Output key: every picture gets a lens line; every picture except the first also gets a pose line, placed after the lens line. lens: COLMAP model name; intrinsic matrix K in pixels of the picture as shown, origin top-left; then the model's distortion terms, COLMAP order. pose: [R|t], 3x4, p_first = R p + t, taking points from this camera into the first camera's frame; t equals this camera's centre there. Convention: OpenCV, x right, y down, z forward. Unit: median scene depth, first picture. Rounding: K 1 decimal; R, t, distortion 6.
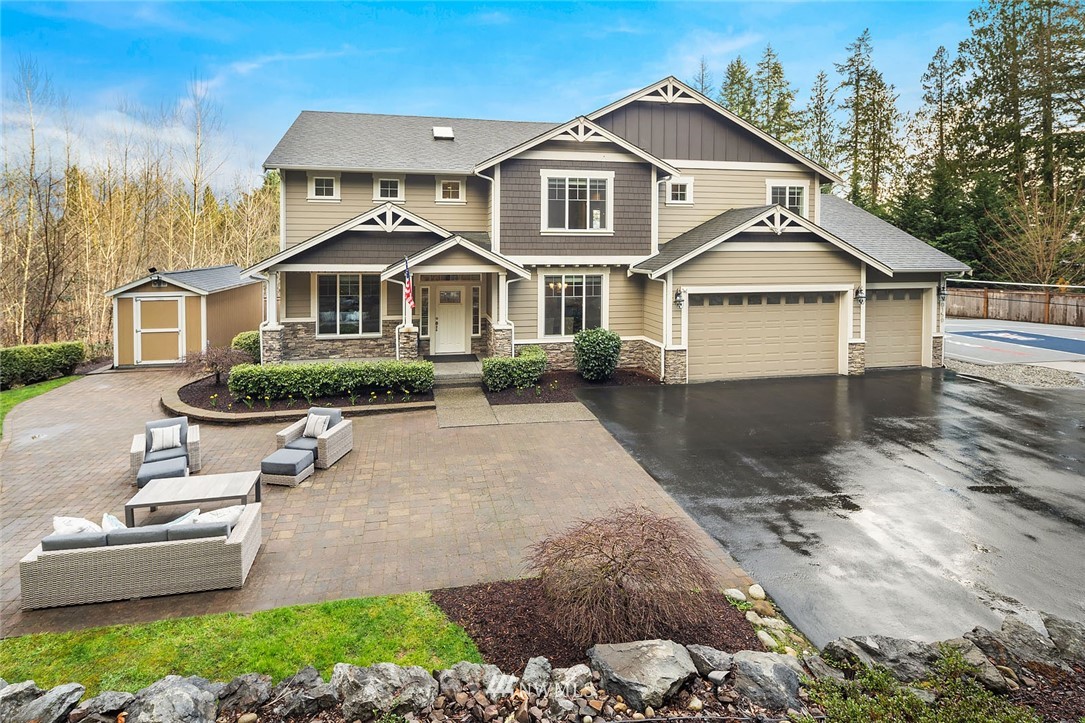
lens RADIAL K [[540.7, 0, 539.7], [0, 540.7, 268.5], [0, 0, 1]] dist [0.003286, -0.000076]
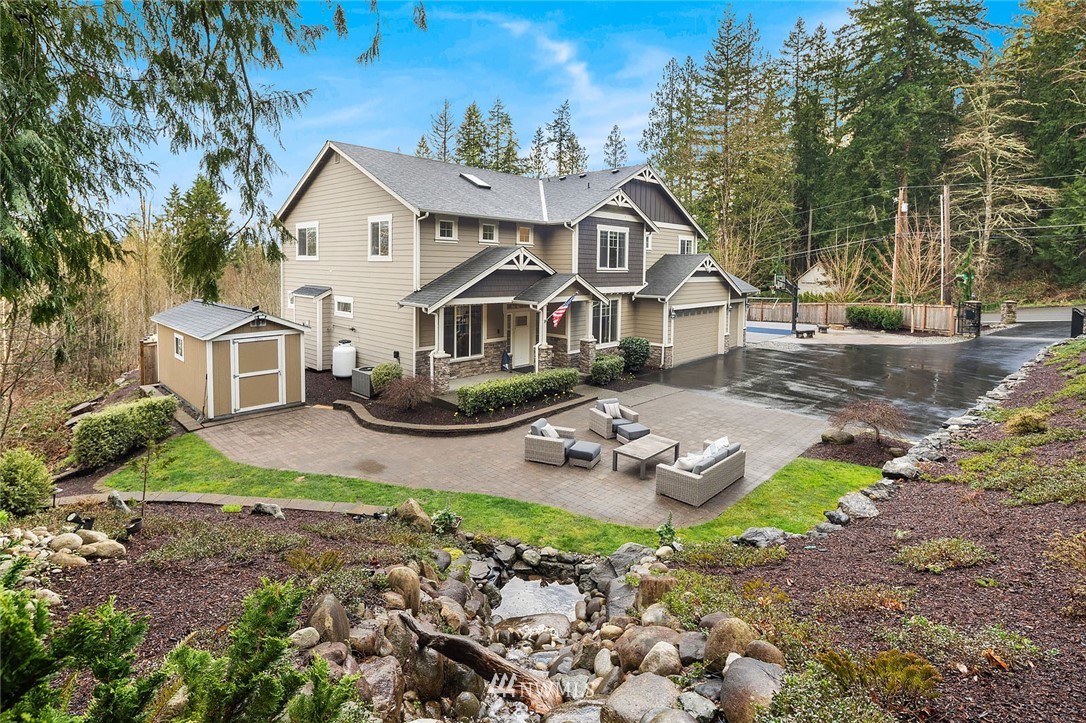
lens RADIAL K [[536.9, 0, 542.4], [0, 536.9, 309.4], [0, 0, 1]] dist [0.000274, -0.001313]
pose [[0.810411, -0.039624, 0.584521, -0.883313], [0.015490, 0.998811, 0.046231, -0.031739], [-0.585658, -0.028412, 0.810061, -0.029488]]
